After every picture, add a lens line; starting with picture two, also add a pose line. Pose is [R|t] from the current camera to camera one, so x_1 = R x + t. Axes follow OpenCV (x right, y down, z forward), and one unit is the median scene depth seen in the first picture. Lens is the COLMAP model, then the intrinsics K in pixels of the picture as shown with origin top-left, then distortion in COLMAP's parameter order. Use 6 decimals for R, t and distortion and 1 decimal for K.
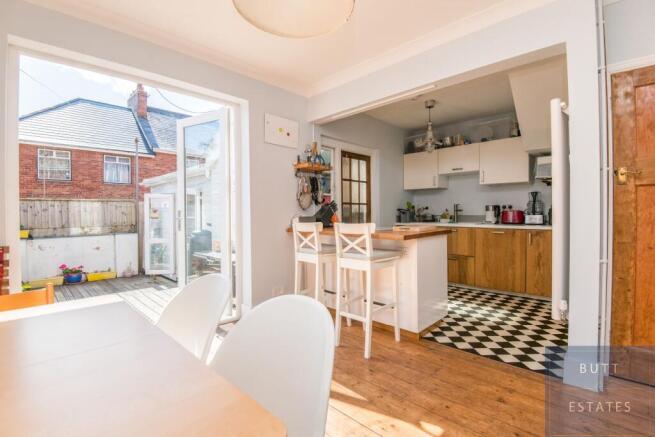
lens RADIAL K [[305.0, 0, 329.6], [0, 305.0, 216.5], [0, 0, 1]] dist [0.001174, -0.016518]
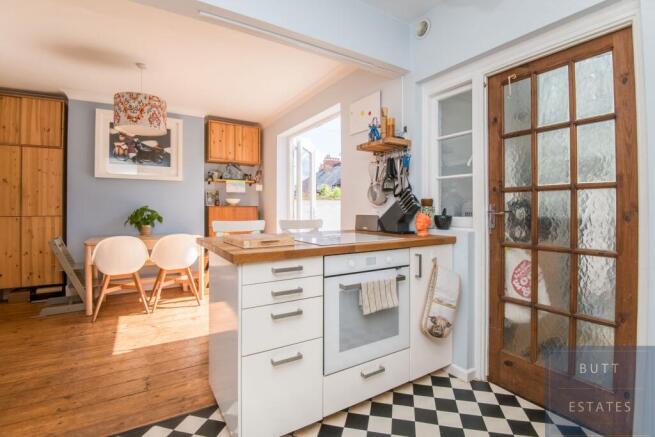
lens RADIAL K [[298.6, 0, 311.9], [0, 298.6, 207.5], [0, 0, 1]] dist [-0.000701, -0.016004]
pose [[-0.278824, 0.000448, -0.960342, 0.601020], [-0.015748, 0.999863, 0.005039, -0.018703], [0.960213, 0.016529, -0.278779, 0.963080]]
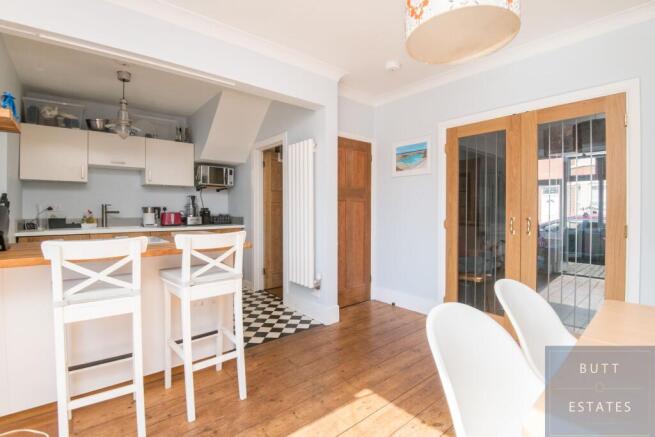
lens RADIAL K [[307.3, 0, 327.0], [0, 307.3, 212.5], [0, 0, 1]] dist [-0.000587, -0.000100]
pose [[0.107403, -0.004464, 0.994206, -0.406829], [0.014117, 0.999896, 0.002965, -0.017424], [-0.994115, 0.013717, 0.107455, 0.421015]]
